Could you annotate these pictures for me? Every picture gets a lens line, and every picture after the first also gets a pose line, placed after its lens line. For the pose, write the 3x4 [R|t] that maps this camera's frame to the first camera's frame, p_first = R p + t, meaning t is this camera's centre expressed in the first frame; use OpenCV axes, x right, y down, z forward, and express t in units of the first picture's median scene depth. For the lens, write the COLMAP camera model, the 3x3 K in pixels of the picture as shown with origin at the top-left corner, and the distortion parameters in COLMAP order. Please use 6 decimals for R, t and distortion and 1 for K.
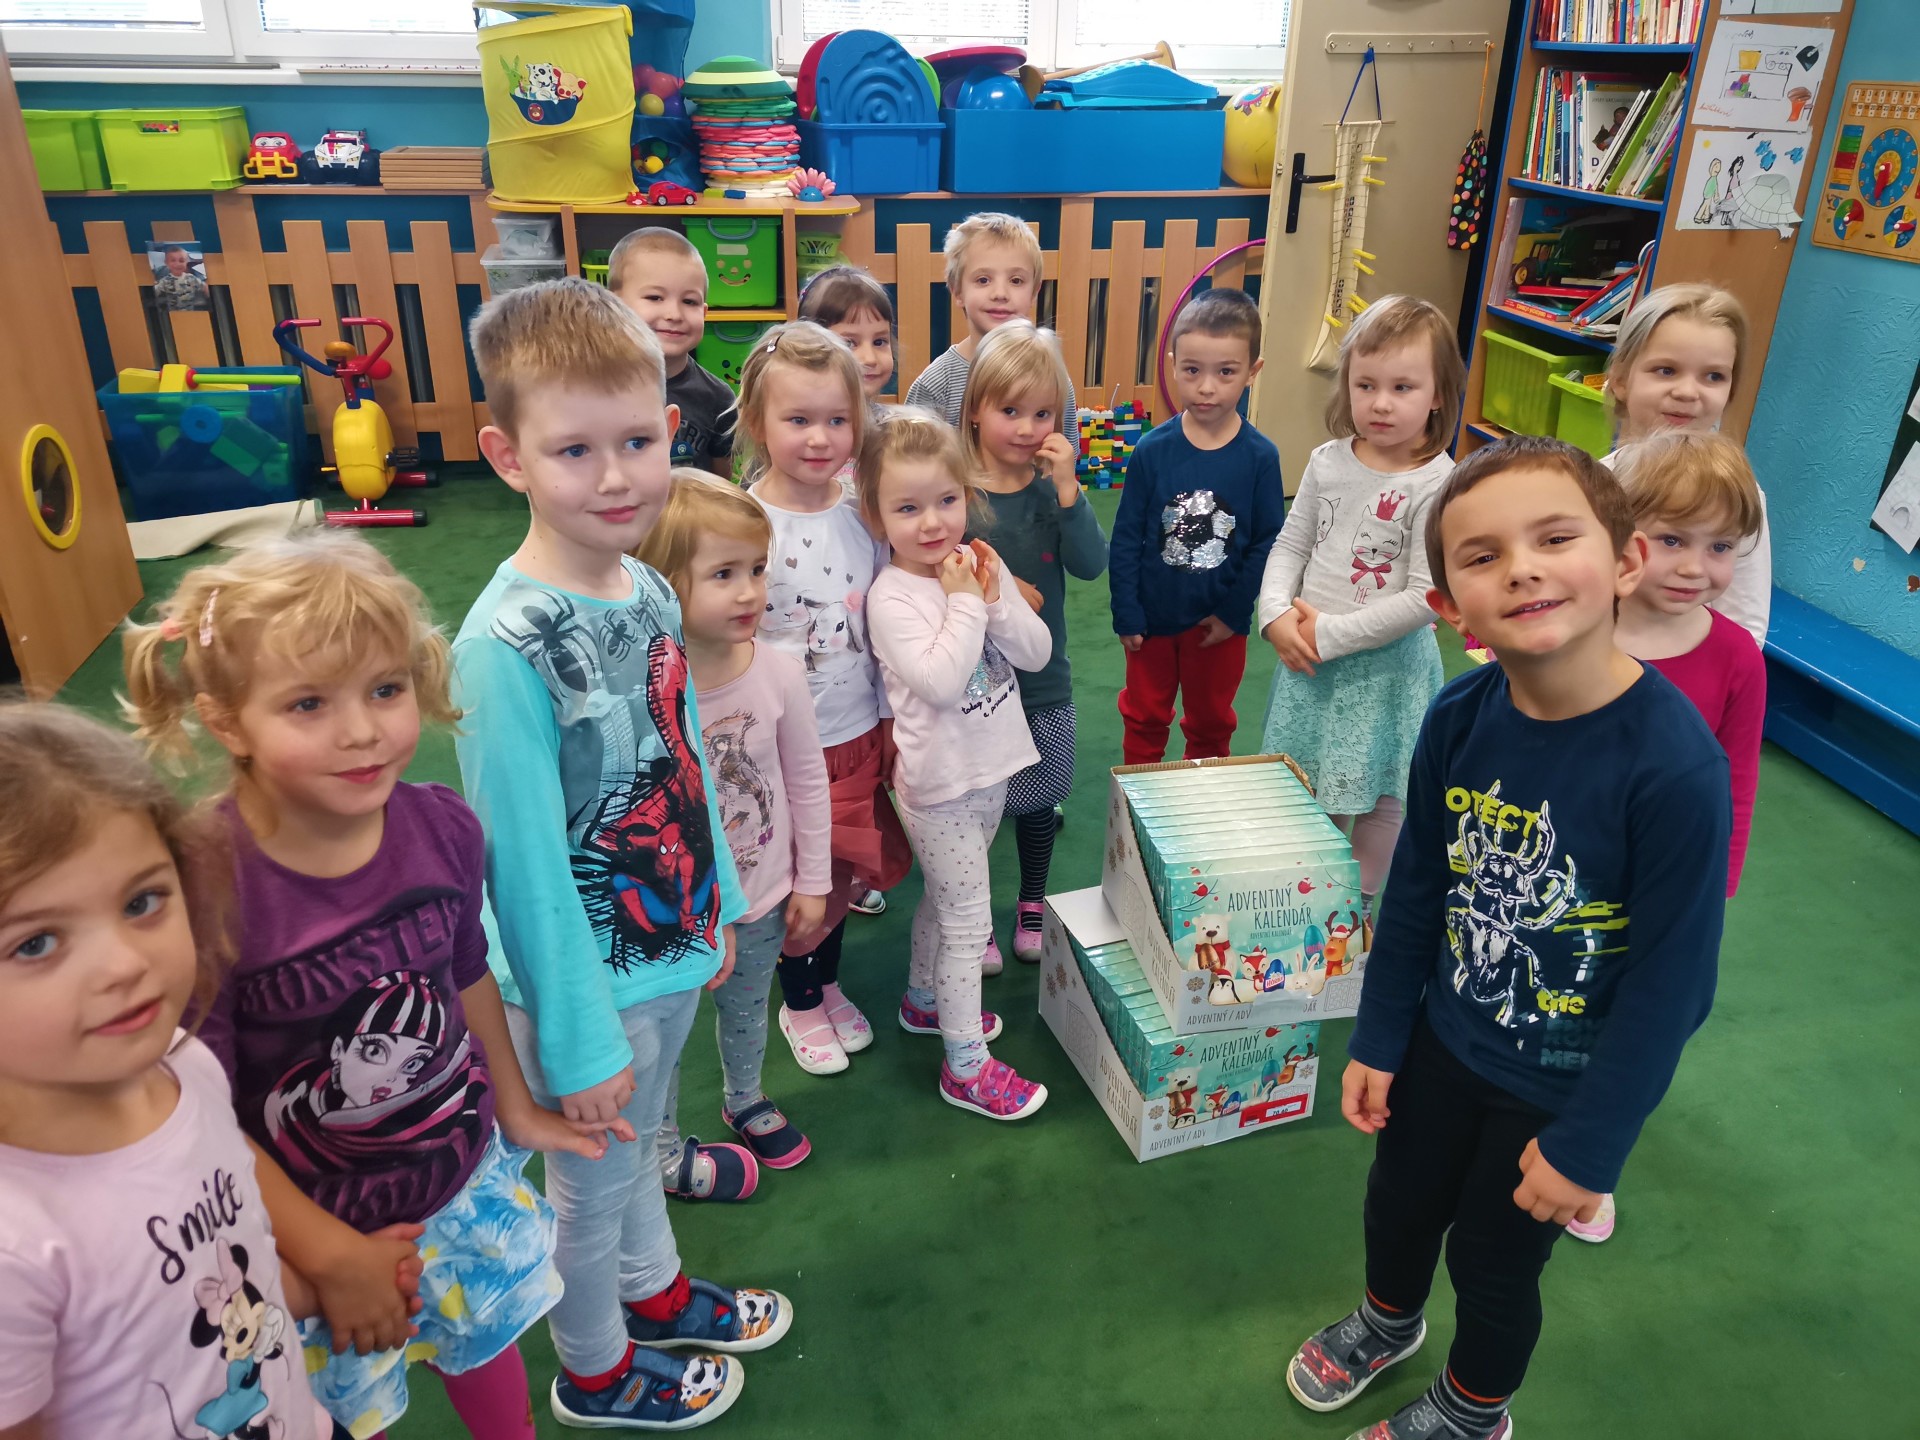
lens RADIAL K [[1496.6, 0, 960.0], [0, 1496.6, 720.0], [0, 0, 1]] dist [0.029511, -0.015226]
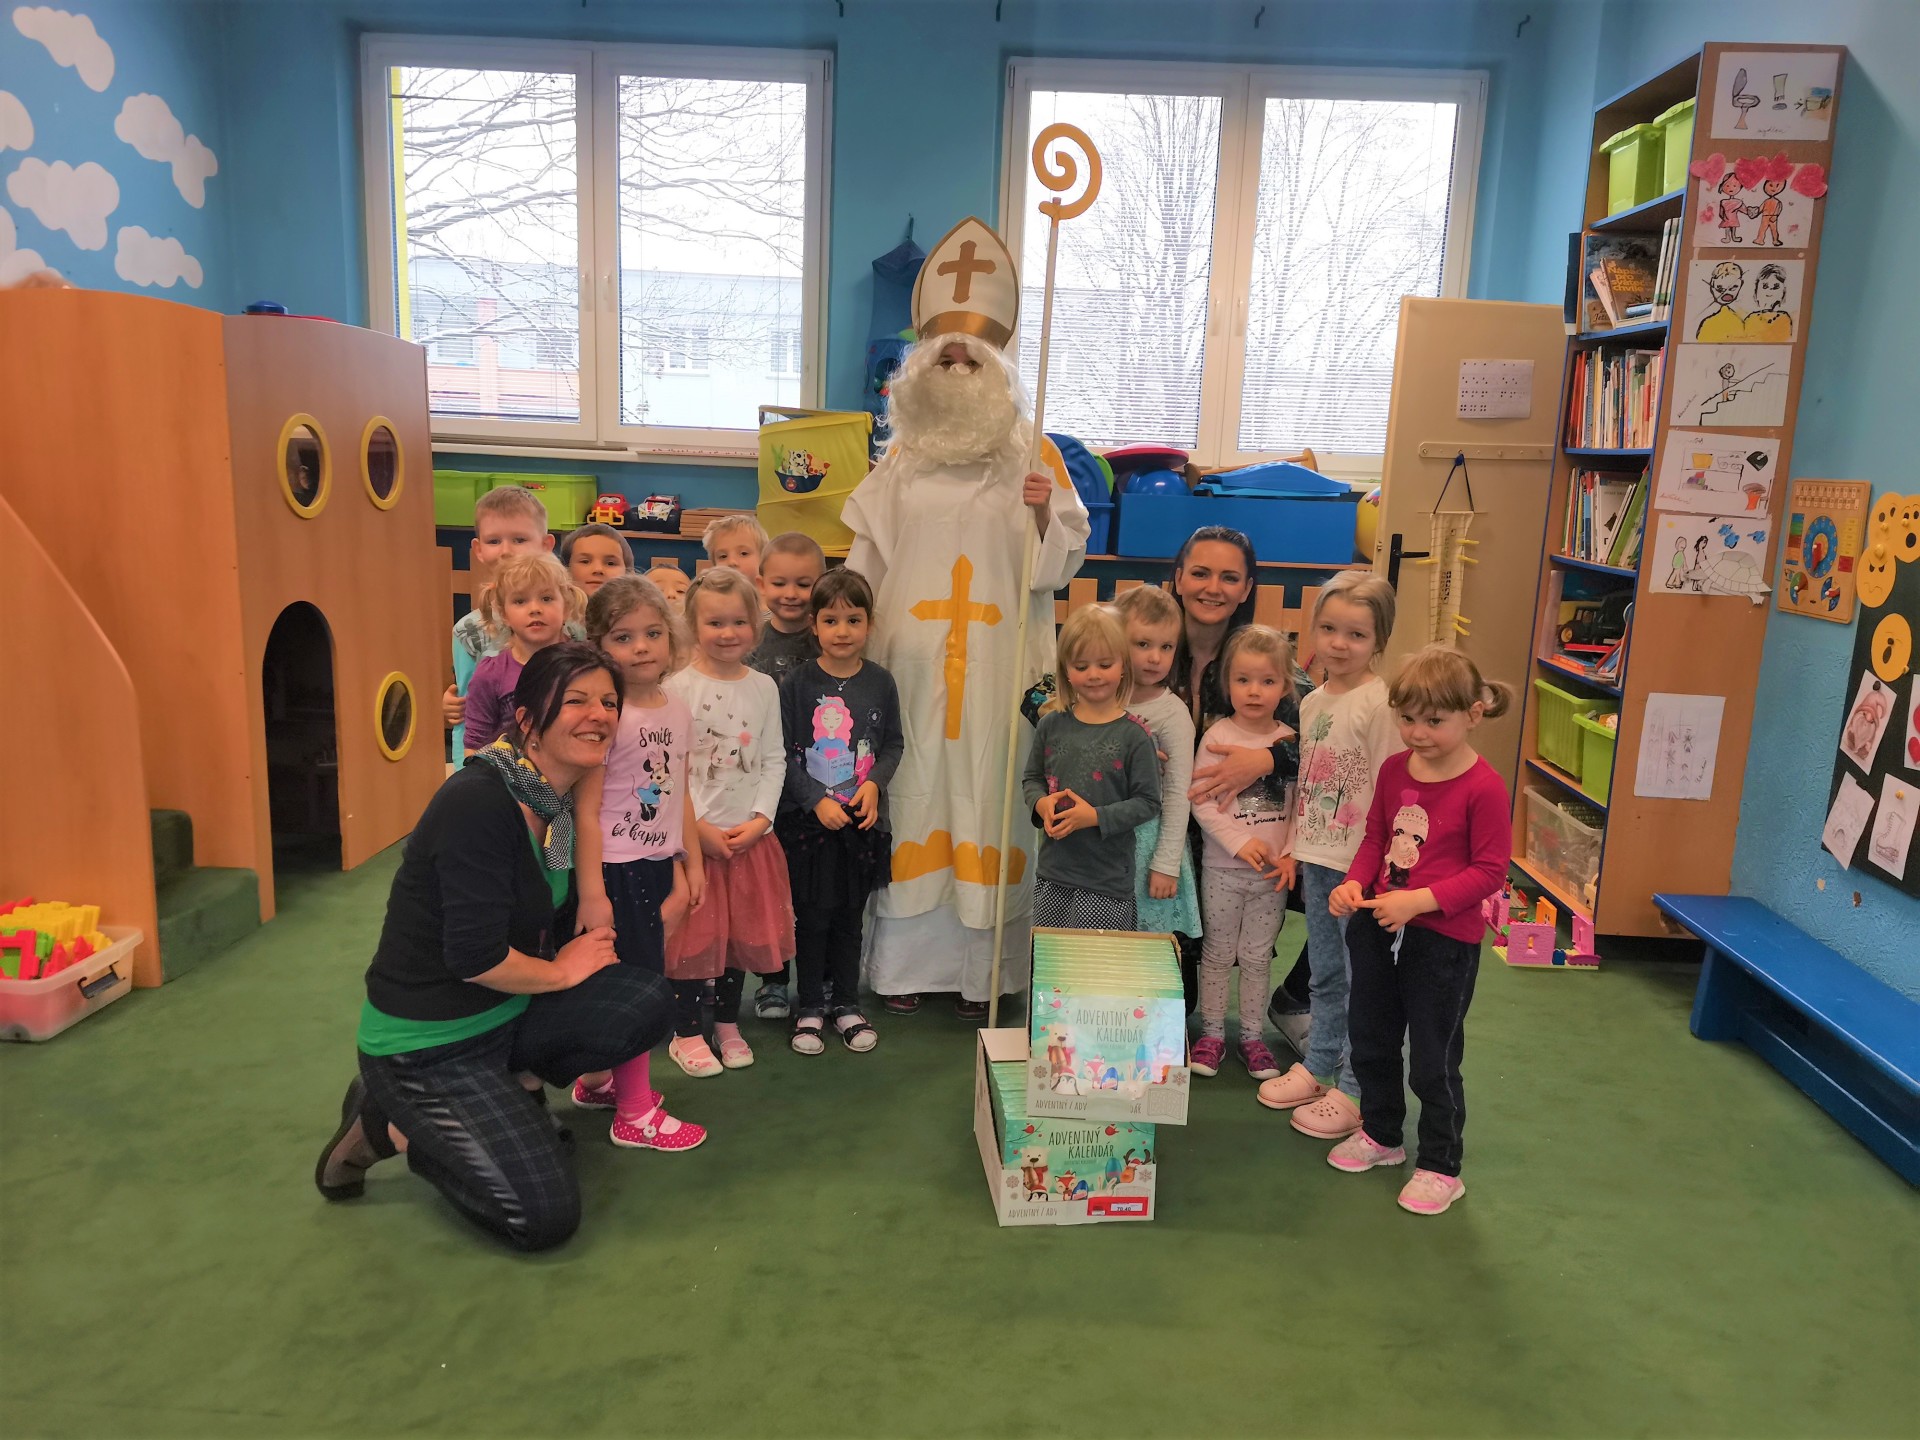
lens RADIAL K [[1513.4, 0, 960.0], [0, 1513.4, 720.0], [0, 0, 1]] dist [0.095368, -0.102107]
pose [[0.970611, 0.065460, -0.231581, 0.235544], [-0.122779, 0.962331, -0.242578, 0.131552], [0.206978, 0.263882, 0.942086, -0.223906]]
